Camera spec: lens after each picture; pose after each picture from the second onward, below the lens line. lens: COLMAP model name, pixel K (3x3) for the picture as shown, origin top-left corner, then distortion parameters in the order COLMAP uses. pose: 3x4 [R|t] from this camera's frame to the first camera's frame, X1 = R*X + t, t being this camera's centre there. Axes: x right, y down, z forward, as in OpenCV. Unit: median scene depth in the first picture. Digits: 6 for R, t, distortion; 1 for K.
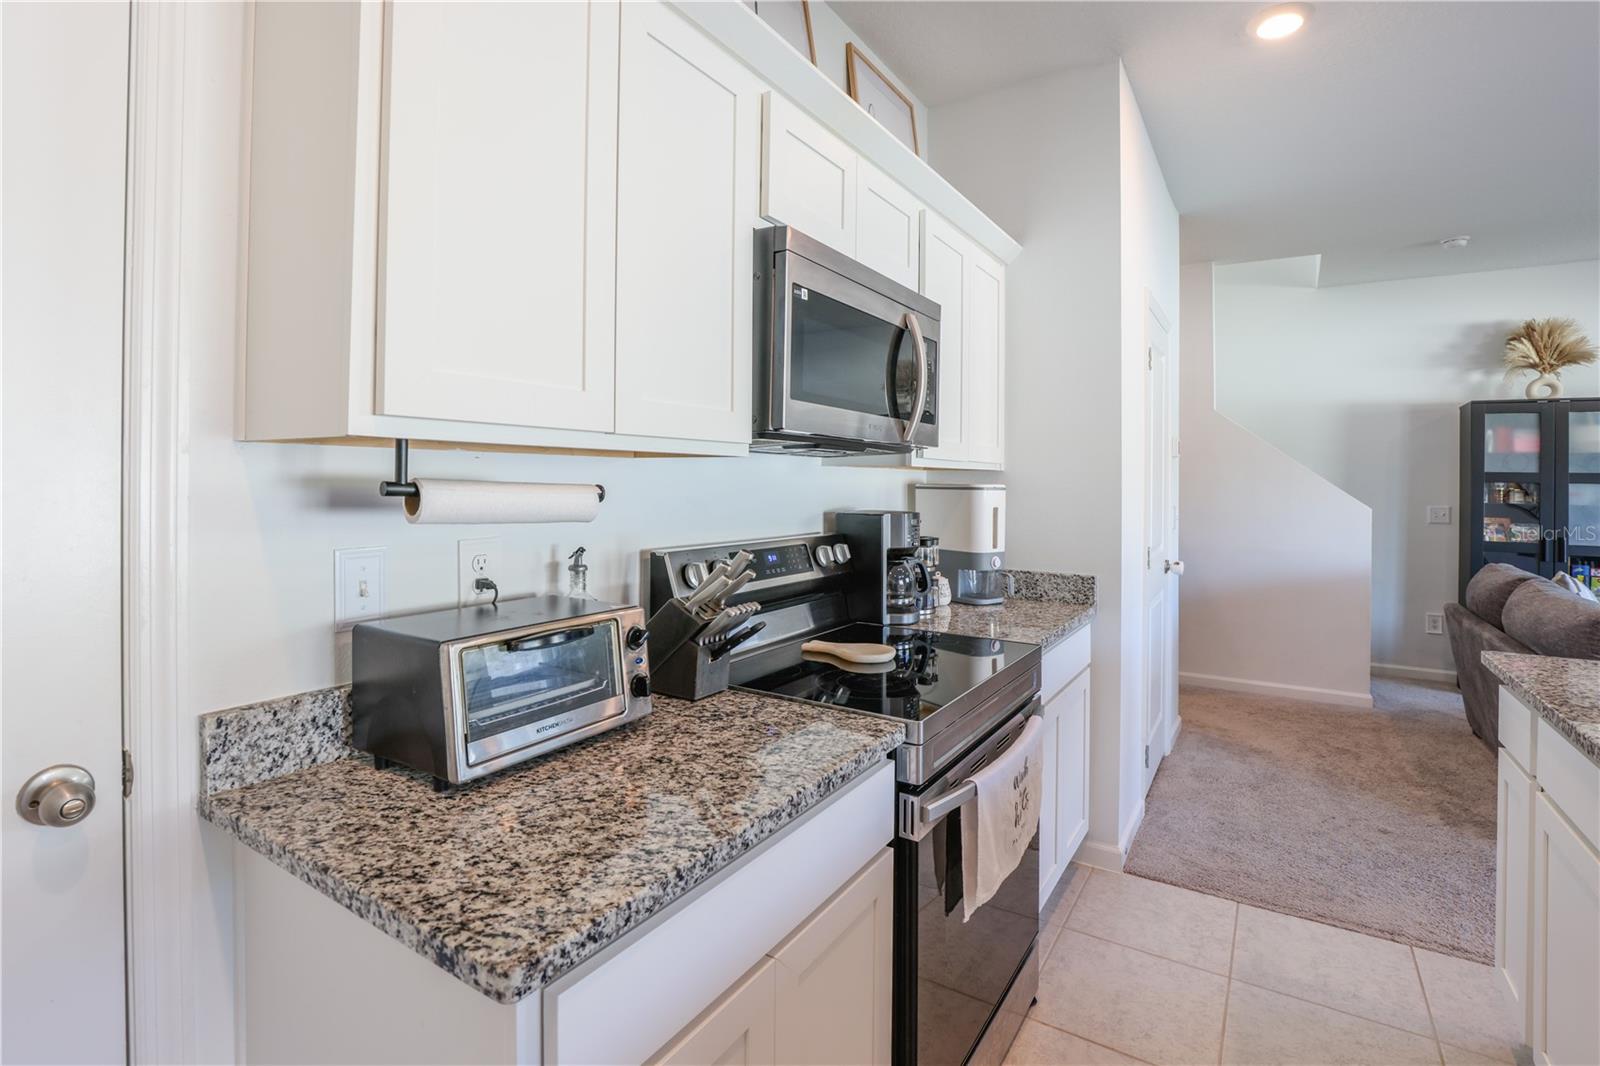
lens RADIAL K [[723.6, 0, 832.1], [0, 723.6, 488.2], [0, 0, 1]] dist [0.007548, -0.004974]
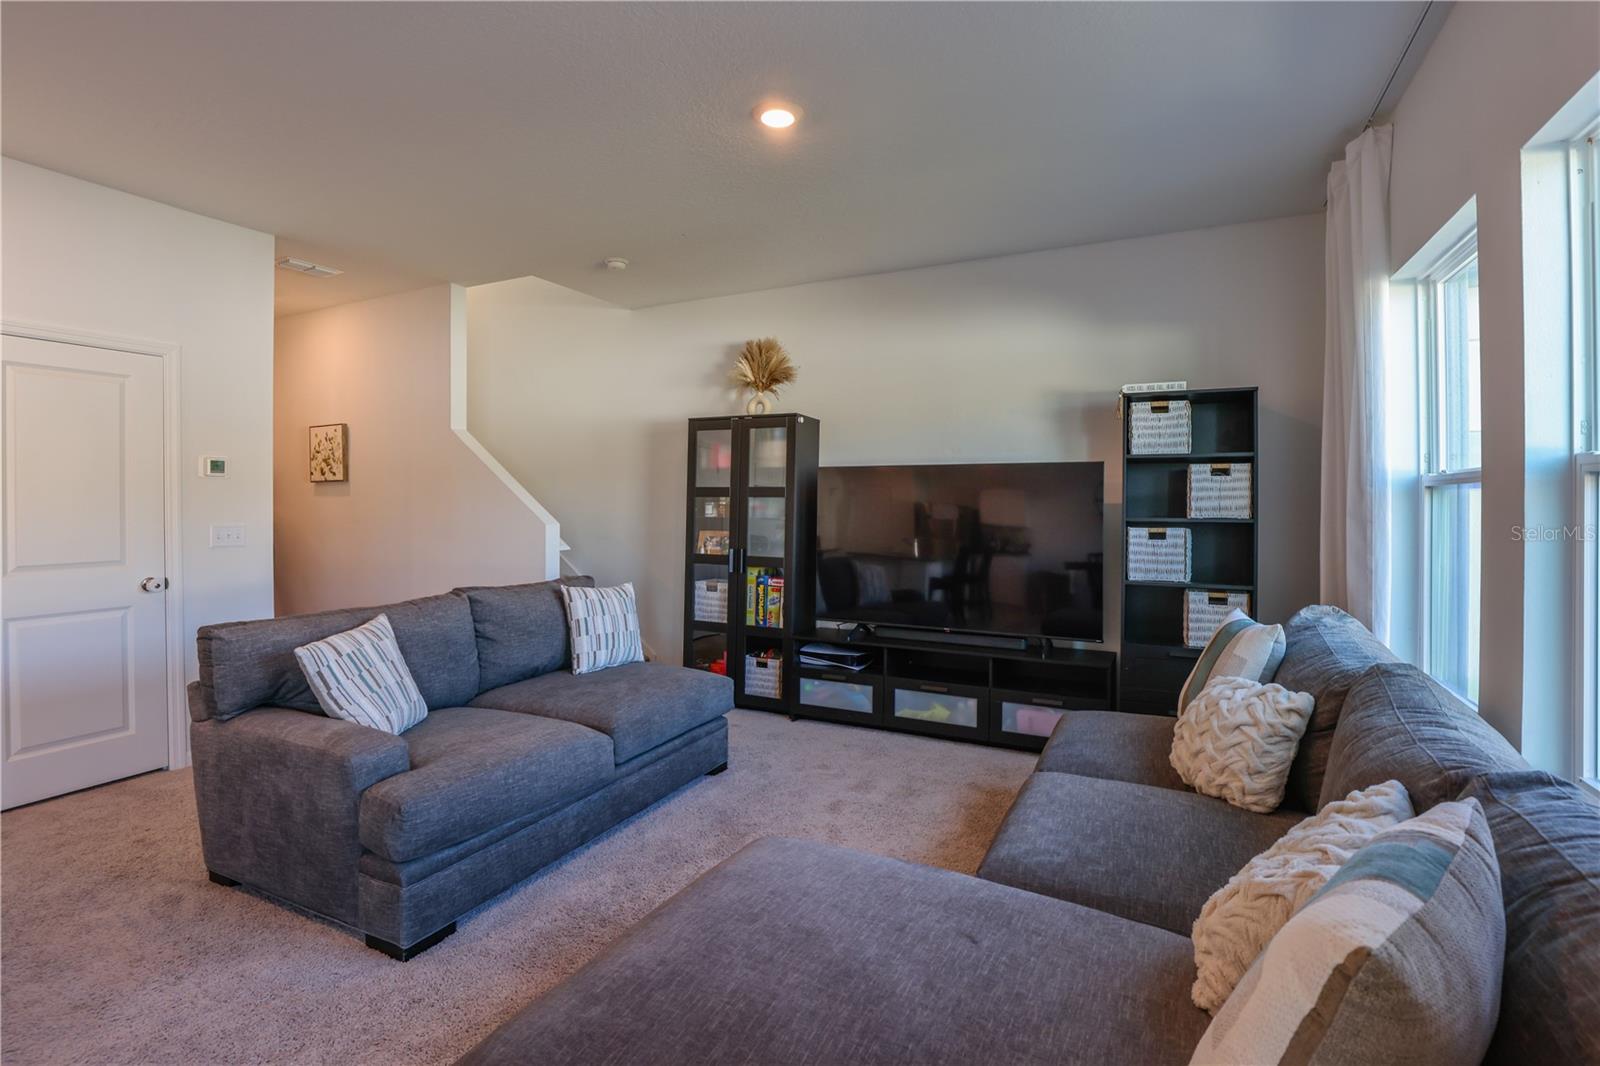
lens RADIAL K [[723.6, 0, 841.5], [0, 723.6, 500.3], [0, 0, 1]] dist [0.007548, -0.004974]
pose [[0.997906, -0.009148, 0.064037, 1.113501], [0.009693, 0.999919, -0.008205, 0.007721], [-0.063957, 0.008808, 0.997914, -0.045900]]
